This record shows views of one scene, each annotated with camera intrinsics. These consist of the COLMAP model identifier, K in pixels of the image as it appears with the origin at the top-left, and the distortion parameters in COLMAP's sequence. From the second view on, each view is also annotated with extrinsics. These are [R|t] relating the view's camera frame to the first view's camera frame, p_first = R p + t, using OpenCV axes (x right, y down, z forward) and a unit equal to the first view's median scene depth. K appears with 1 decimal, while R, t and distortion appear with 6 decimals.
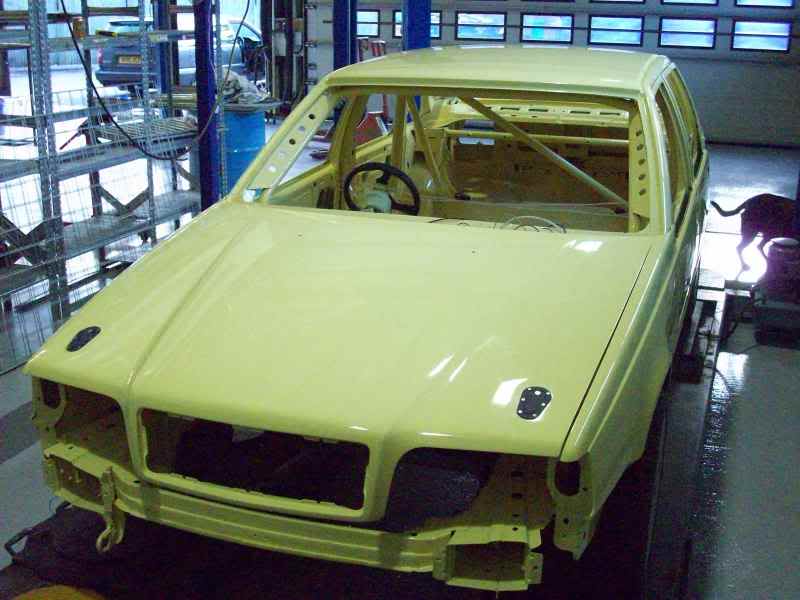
lens RADIAL K [[1032.9, 0, 400.0], [0, 1032.9, 300.0], [0, 0, 1]] dist [-0.103466, 0.010239]
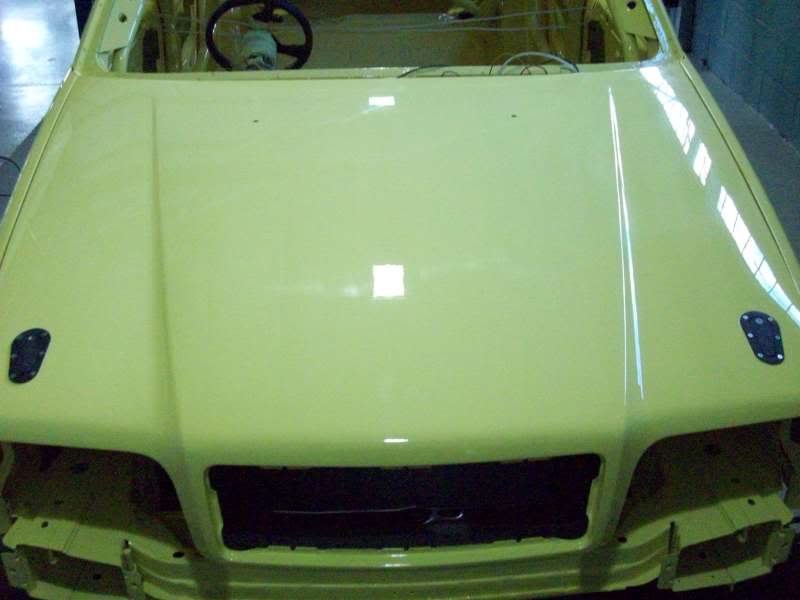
lens RADIAL K [[1032.9, 0, 400.0], [0, 1032.9, 300.0], [0, 0, 1]] dist [-0.103466, 0.010239]
pose [[0.928643, -0.192479, 0.317133, -0.316646], [0.123565, 0.966539, 0.224797, -0.114458], [-0.349790, -0.169570, 0.921354, 0.395519]]
